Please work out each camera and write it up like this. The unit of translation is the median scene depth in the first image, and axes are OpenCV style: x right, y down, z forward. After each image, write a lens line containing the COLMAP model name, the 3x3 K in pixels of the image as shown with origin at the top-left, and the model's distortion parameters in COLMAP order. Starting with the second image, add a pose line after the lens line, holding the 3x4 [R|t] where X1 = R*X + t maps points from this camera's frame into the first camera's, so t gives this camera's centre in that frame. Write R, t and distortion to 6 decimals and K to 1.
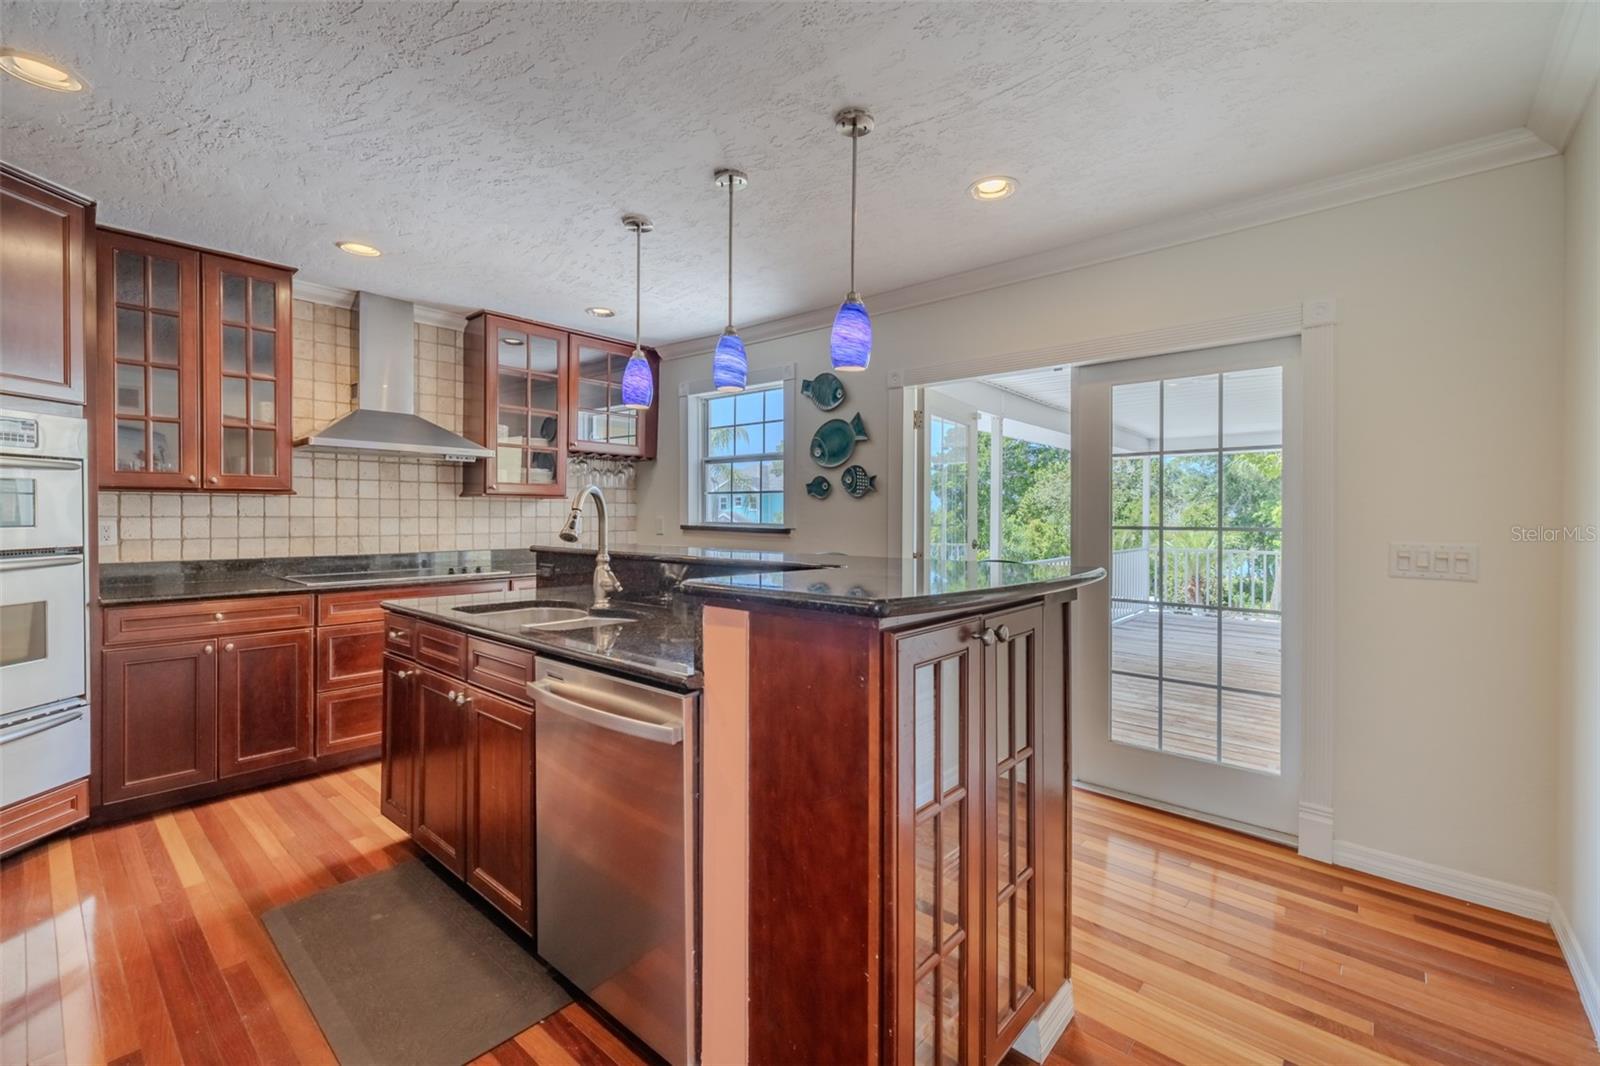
lens RADIAL K [[668.6, 0, 757.6], [0, 668.6, 518.0], [0, 0, 1]] dist [0.001136, -0.000773]
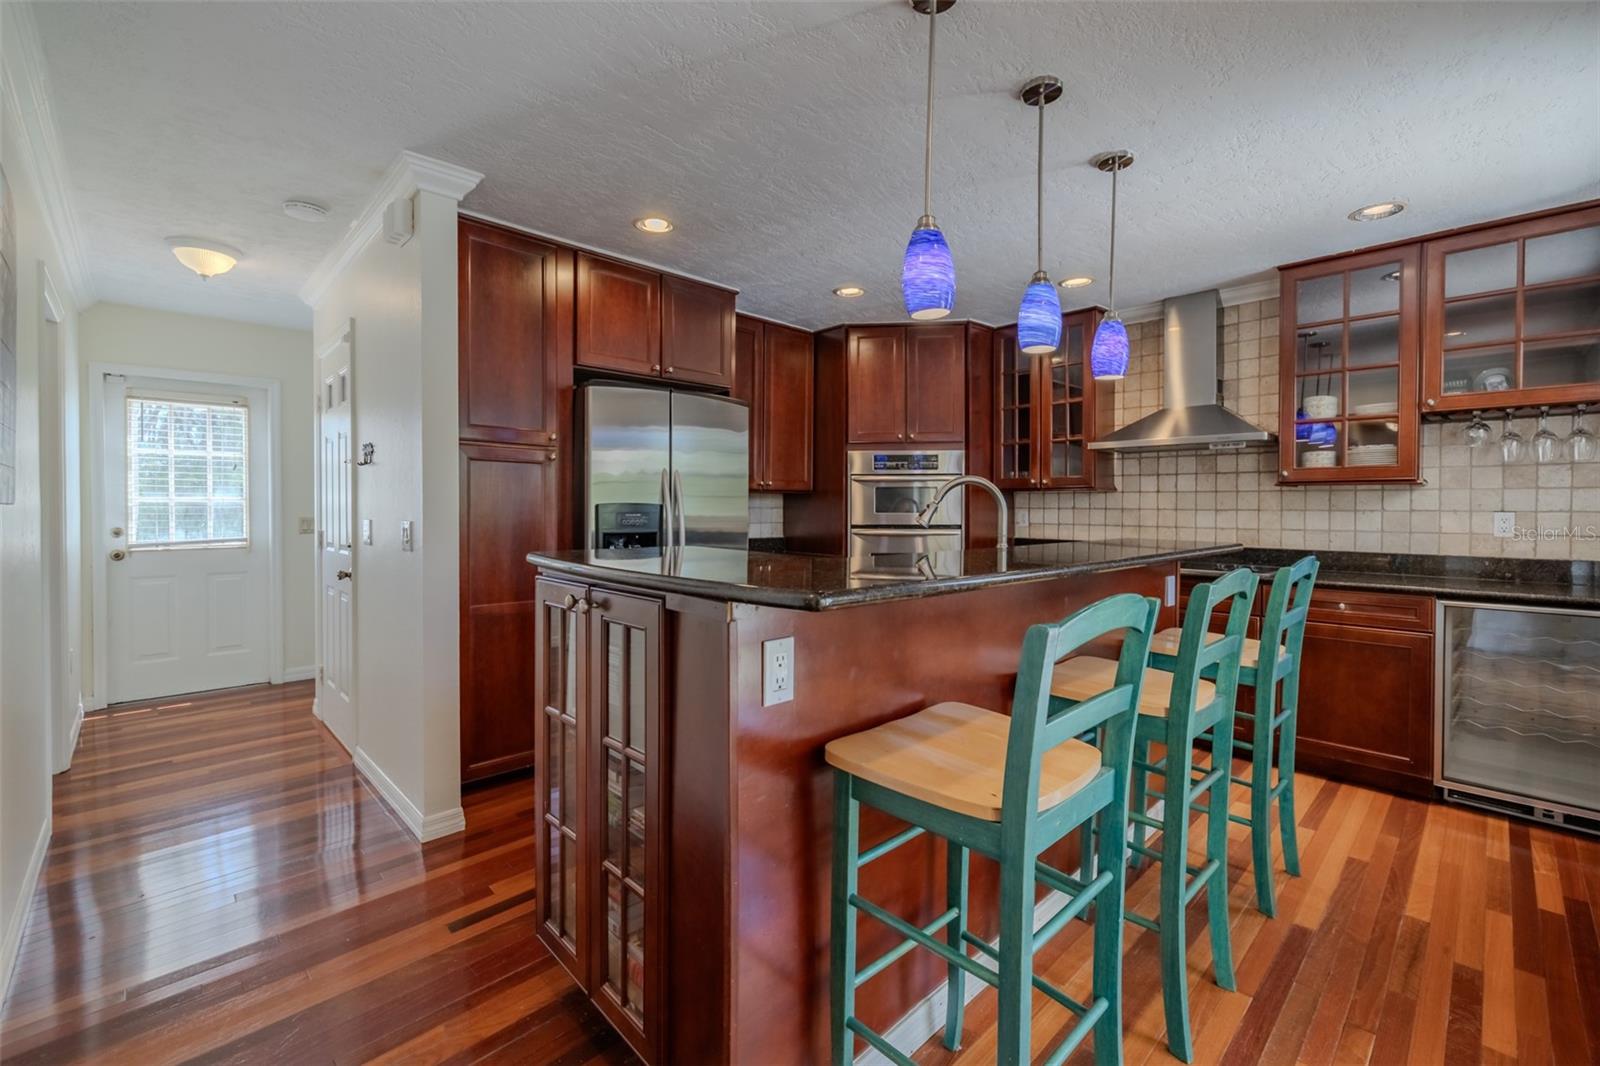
lens RADIAL K [[668.6, 0, 833.0], [0, 668.6, 516.5], [0, 0, 1]] dist [0.001136, -0.000773]
pose [[-0.016902, 0.012514, -0.999779, 0.563184], [-0.009685, 0.999873, 0.012679, 0.002109], [0.999810, 0.009897, -0.016779, 0.552657]]
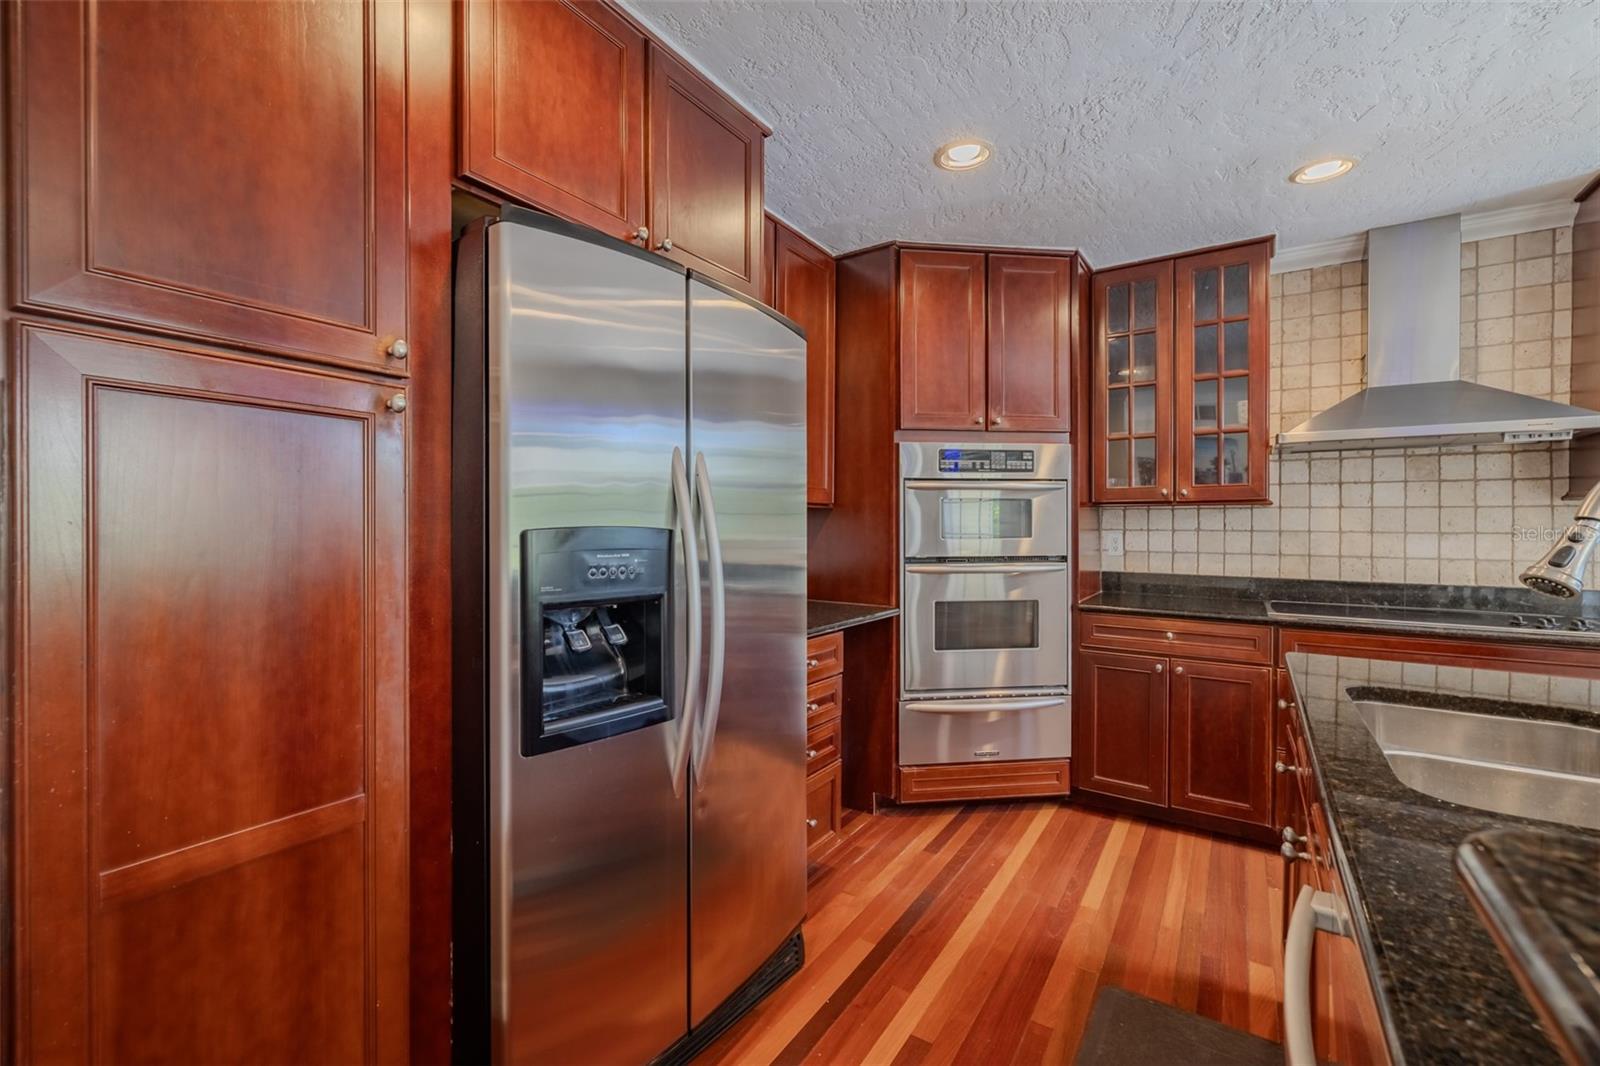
lens RADIAL K [[668.6, 0, 832.3], [0, 668.6, 529.8], [0, 0, 1]] dist [0.001136, -0.000773]
pose [[0.194772, 0.006345, -0.980828, 0.027189], [-0.007755, 0.999958, 0.004929, -0.003289], [0.980818, 0.006647, 0.194813, 0.302586]]
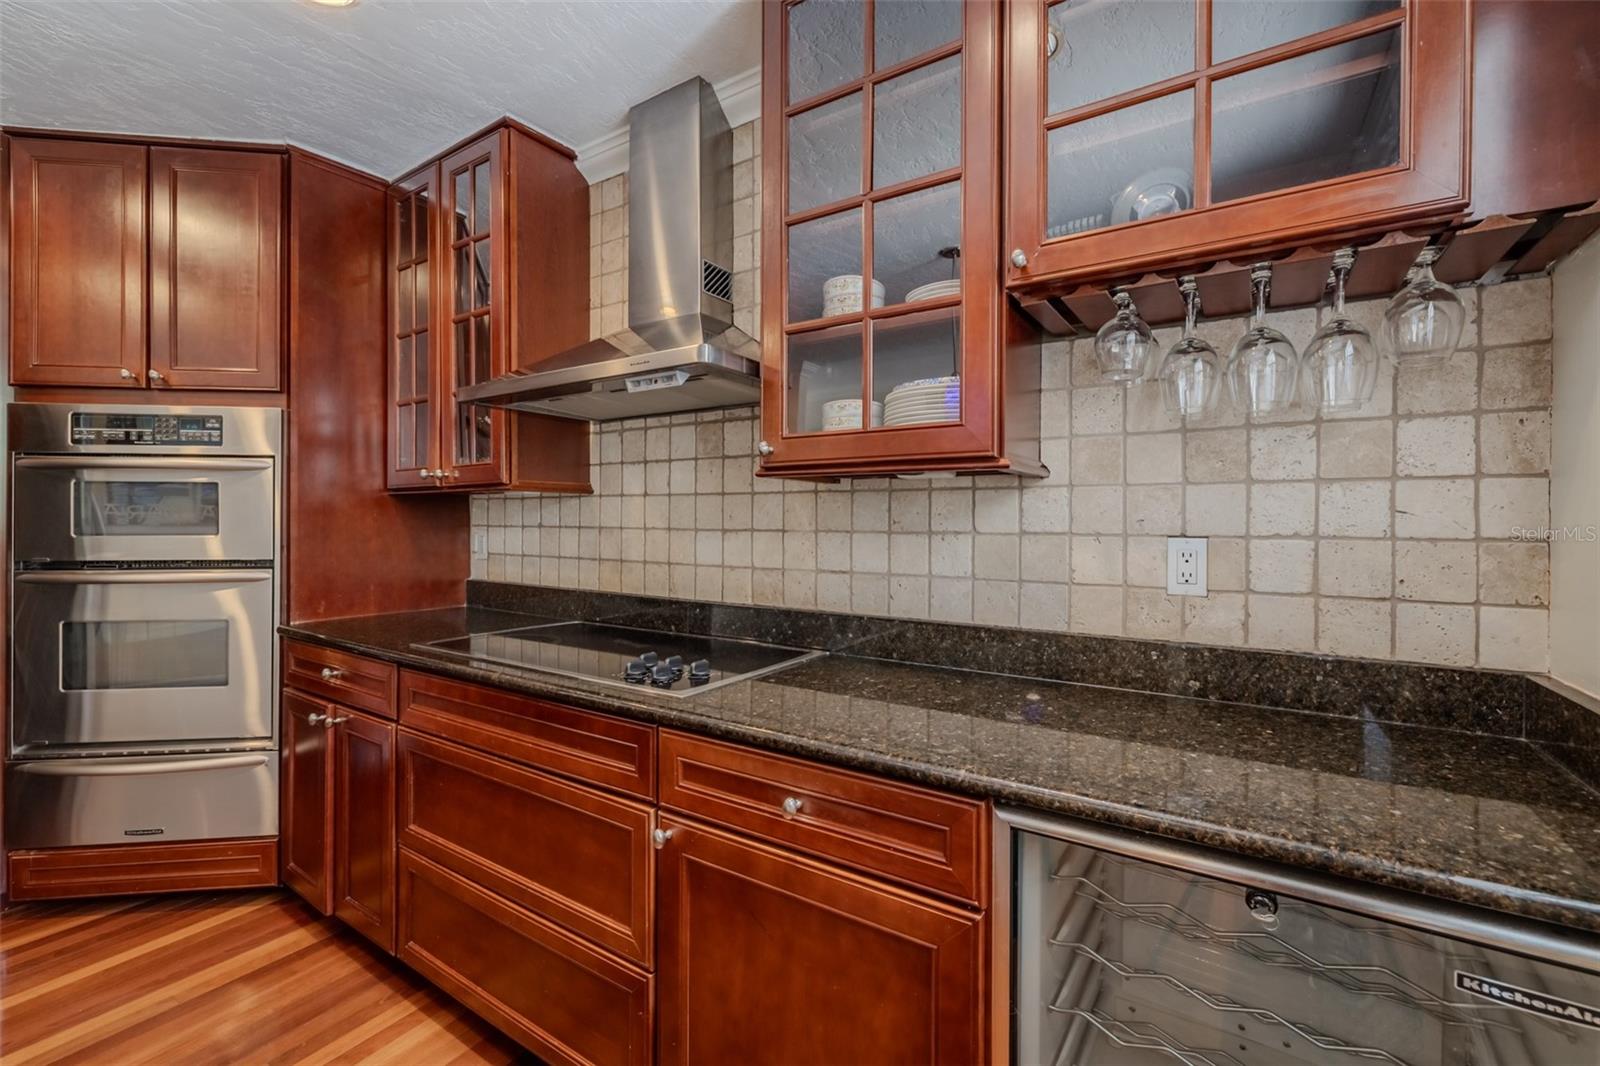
lens RADIAL K [[668.6, 0, 806.2], [0, 668.6, 525.7], [0, 0, 1]] dist [0.001136, -0.000773]
pose [[0.195684, 0.001677, -0.980665, -0.043475], [-0.011138, 0.999938, -0.000513, -0.005676], [0.980604, 0.011023, 0.195691, 1.178071]]
